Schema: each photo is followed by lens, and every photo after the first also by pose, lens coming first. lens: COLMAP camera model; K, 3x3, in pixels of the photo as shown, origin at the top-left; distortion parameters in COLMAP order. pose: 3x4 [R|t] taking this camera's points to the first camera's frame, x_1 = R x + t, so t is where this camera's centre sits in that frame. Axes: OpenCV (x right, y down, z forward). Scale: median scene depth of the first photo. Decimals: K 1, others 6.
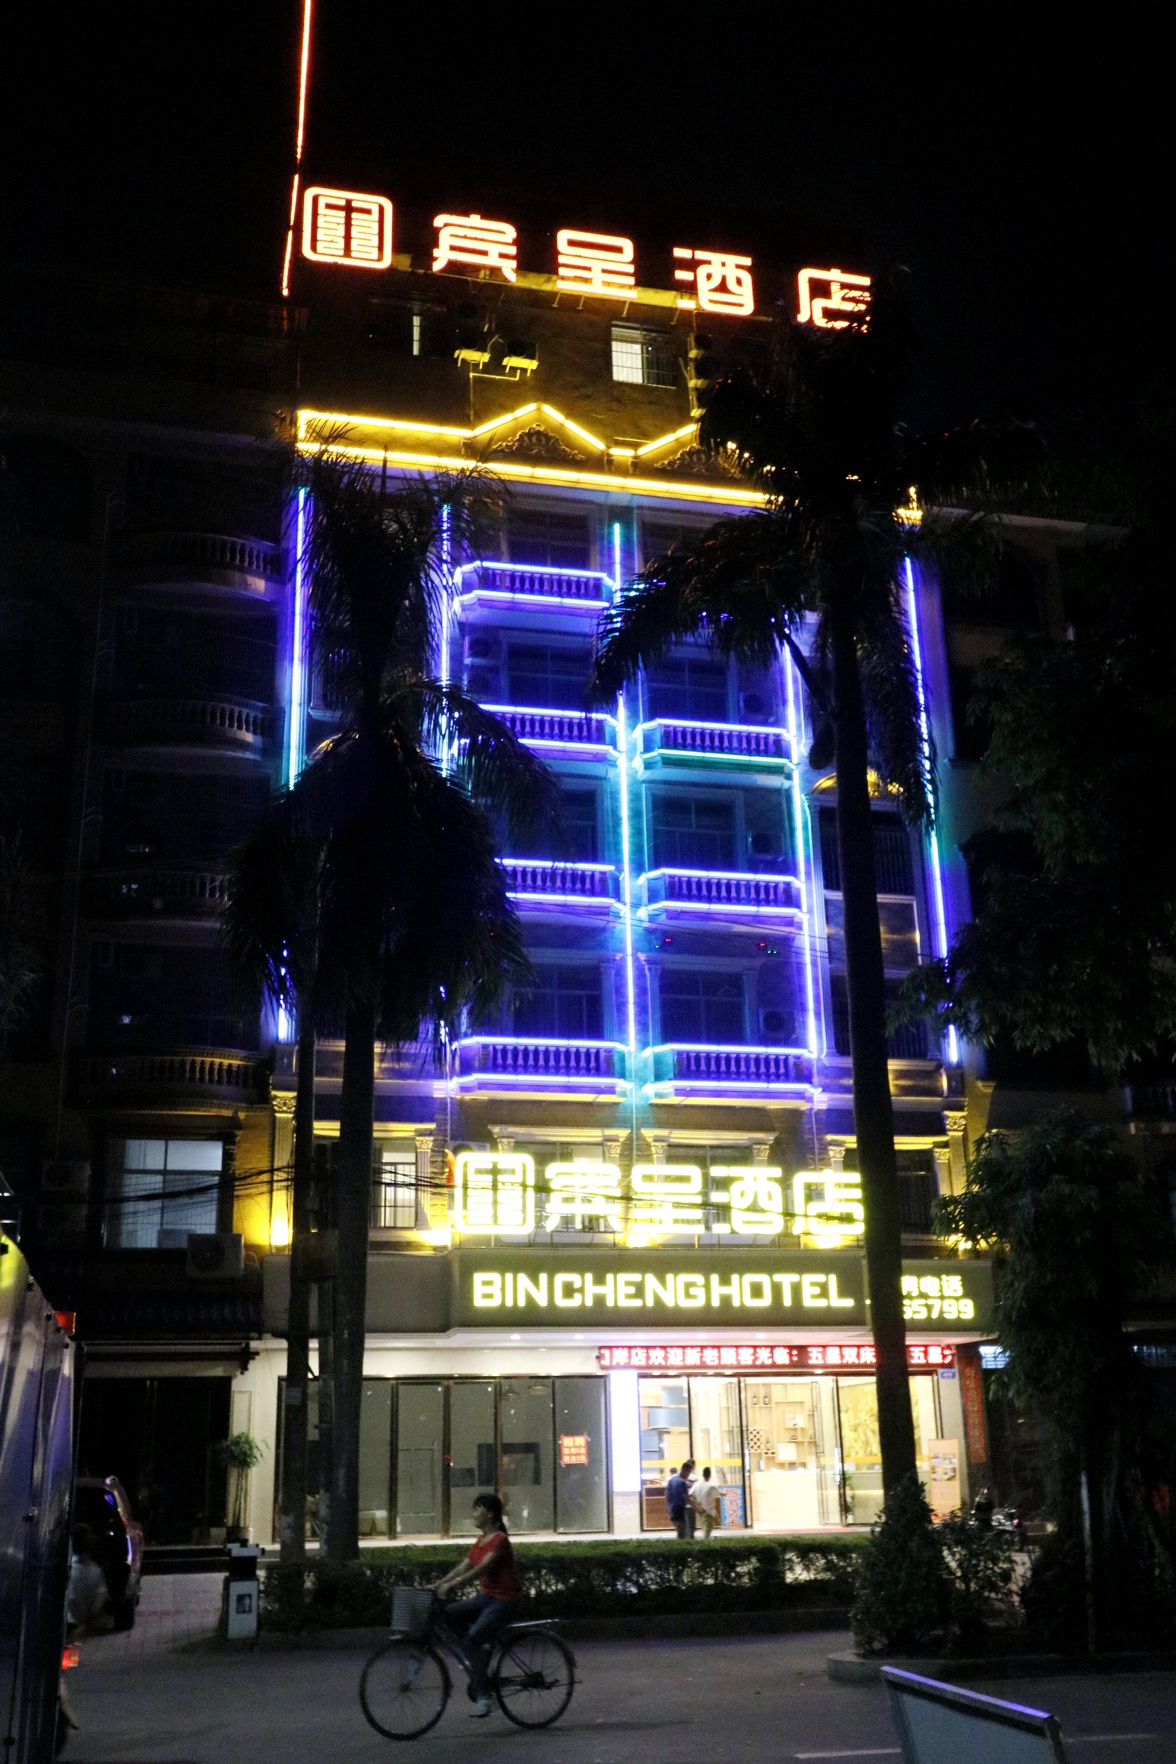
lens RADIAL K [[1686.7, 0, 594.7], [0, 1686.7, 923.6], [0, 0, 1]] dist [-0.018707, 0.000000]
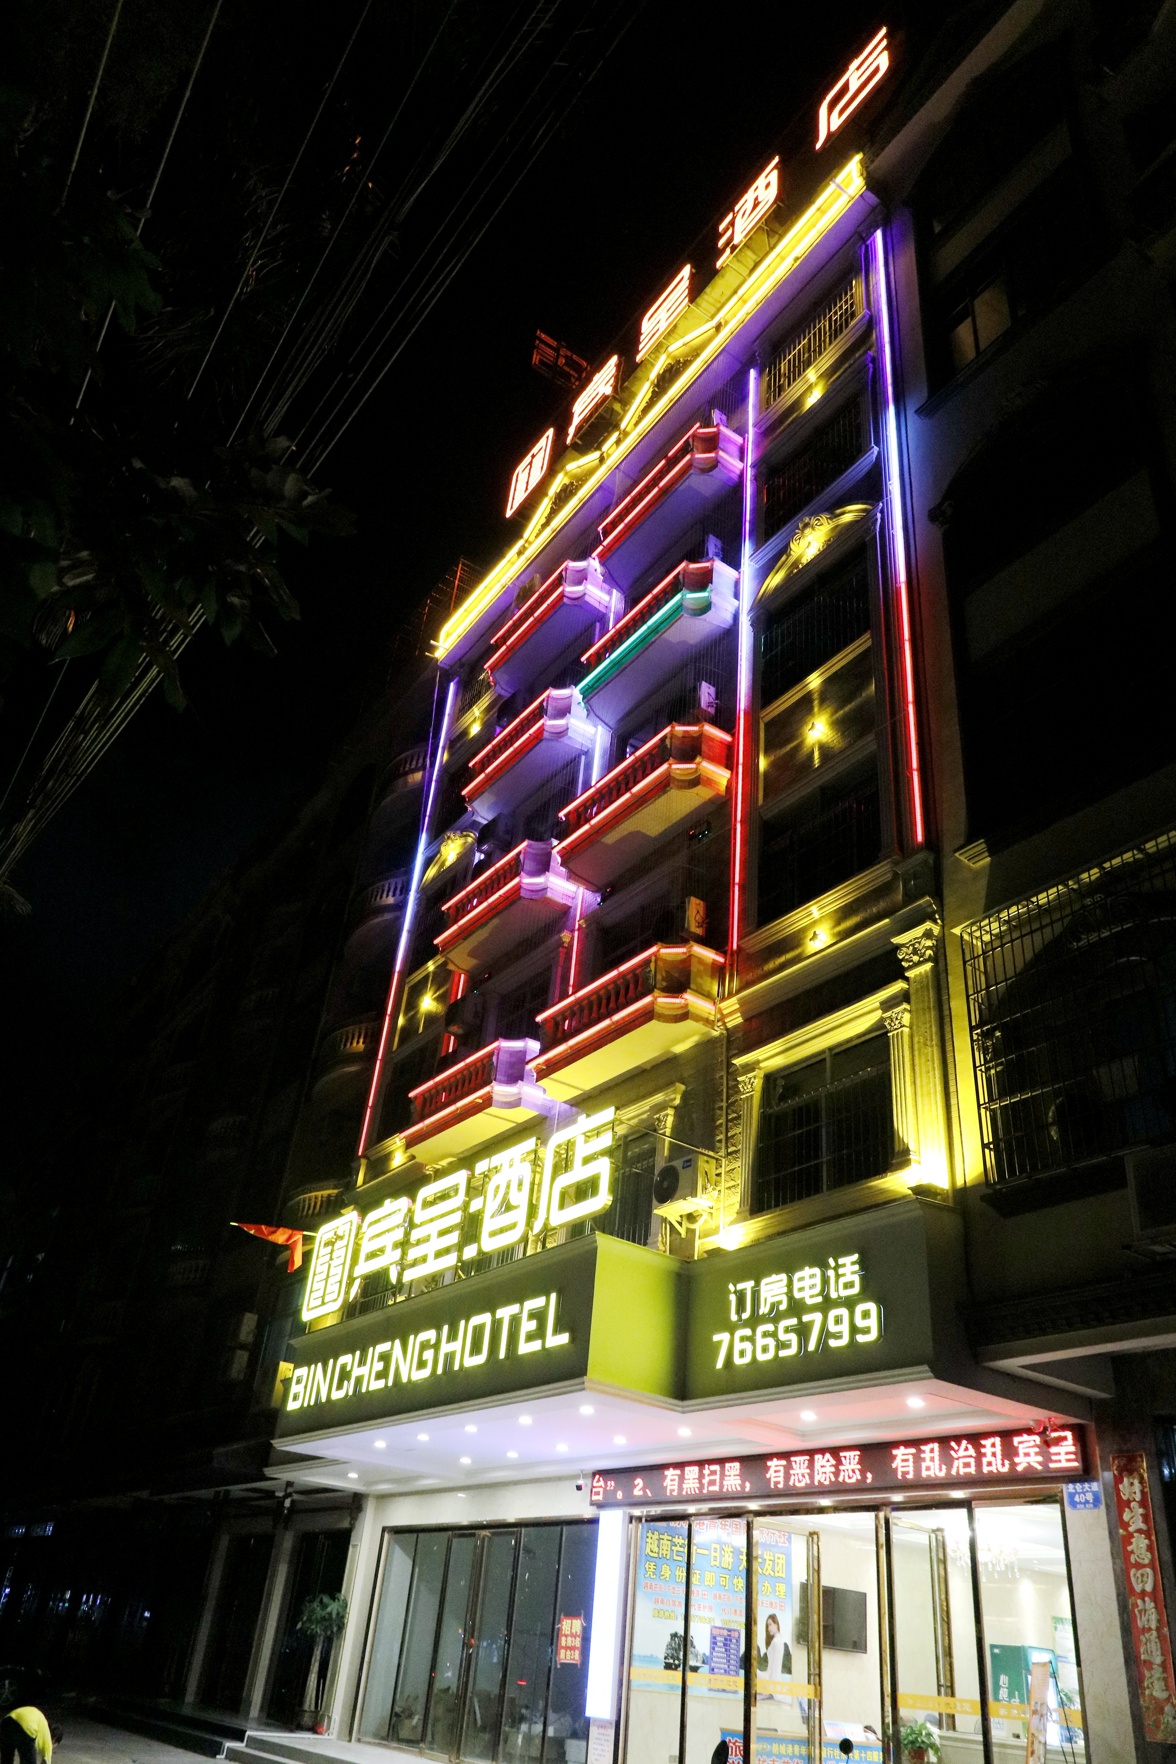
lens RADIAL K [[1230.8, 0, 589.6], [0, 1230.8, 890.6], [0, 0, 1]] dist [0.003676, -0.007009]
pose [[0.360699, -0.454633, -0.814374, 0.520772], [0.199542, 0.890551, -0.408780, 0.249414], [0.911087, -0.015055, 0.411939, 0.811412]]
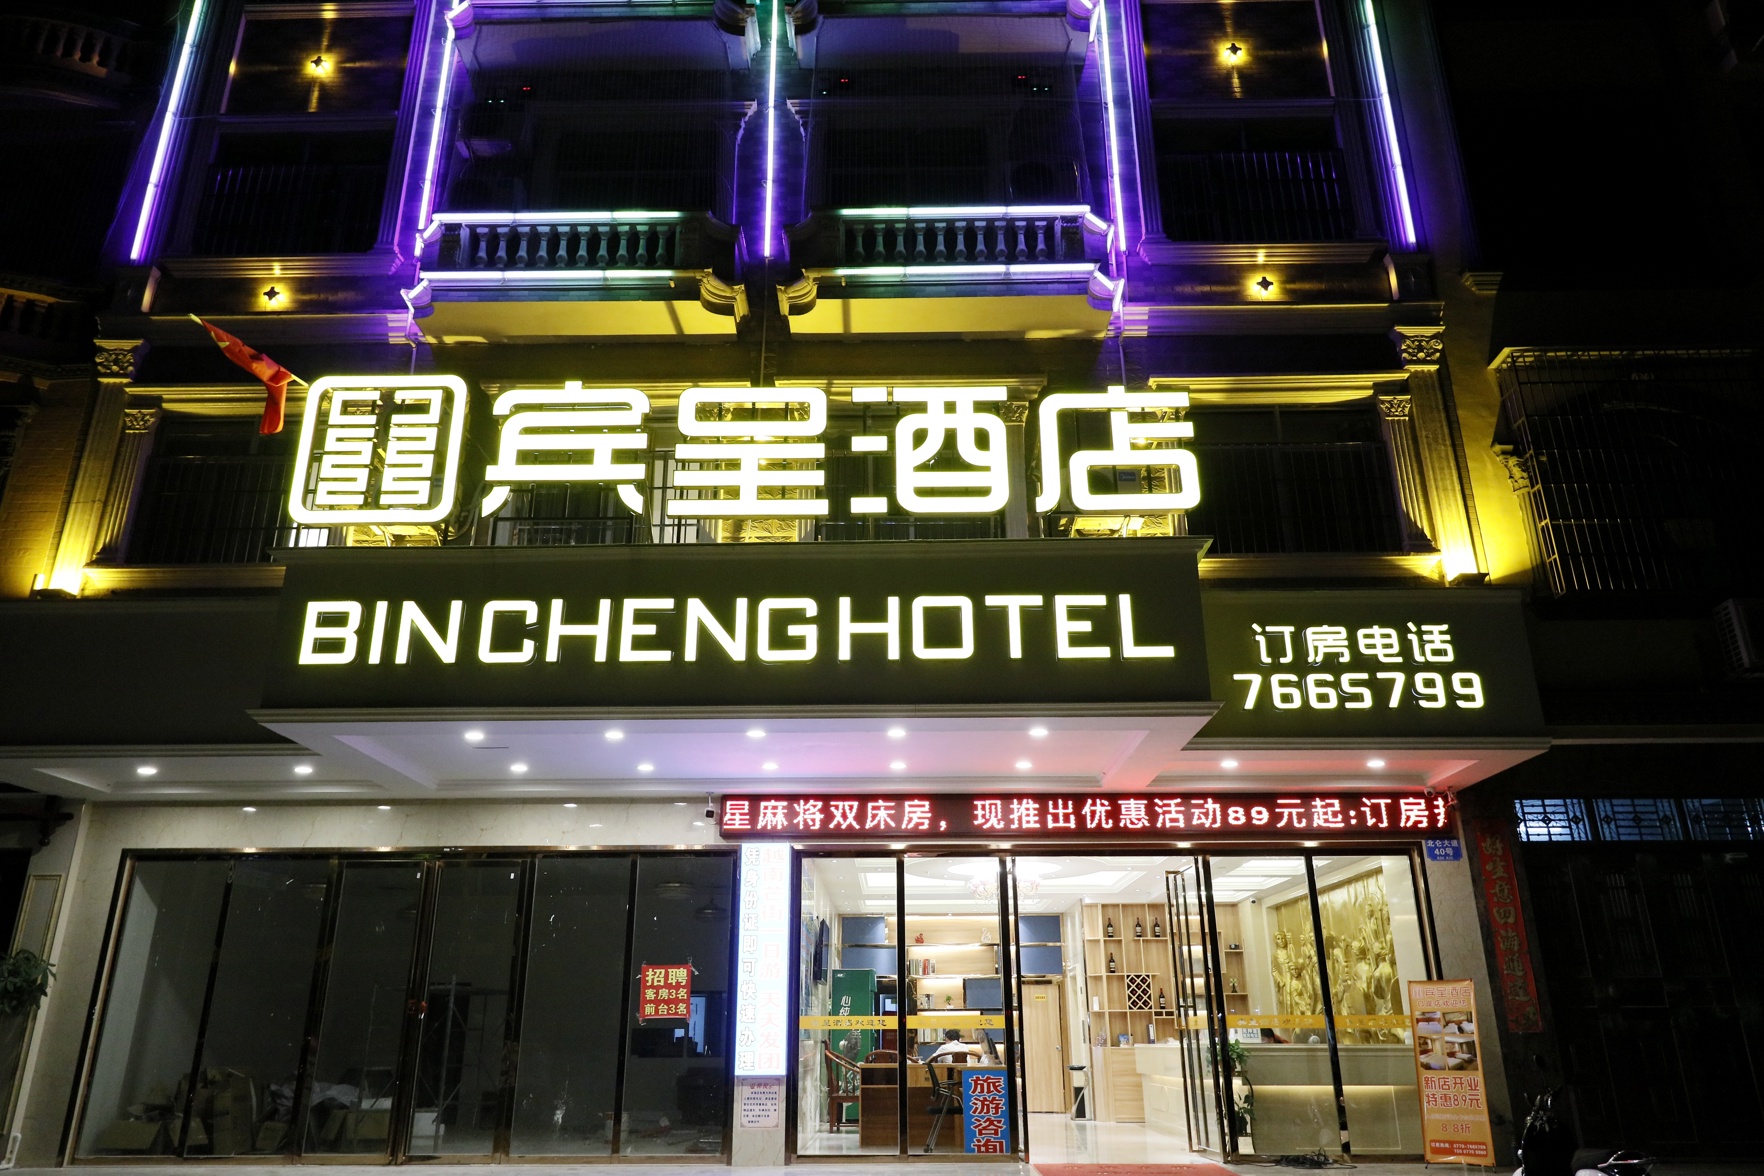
lens RADIAL K [[1230.8, 0, 875.2], [0, 1230.8, 587.7], [0, 0, 1]] dist [0.003676, -0.007009]
pose [[0.968390, -0.068078, -0.239970, 0.149162], [0.060996, 0.997458, -0.036824, 0.206613], [0.241867, 0.021023, 0.970082, 0.646301]]
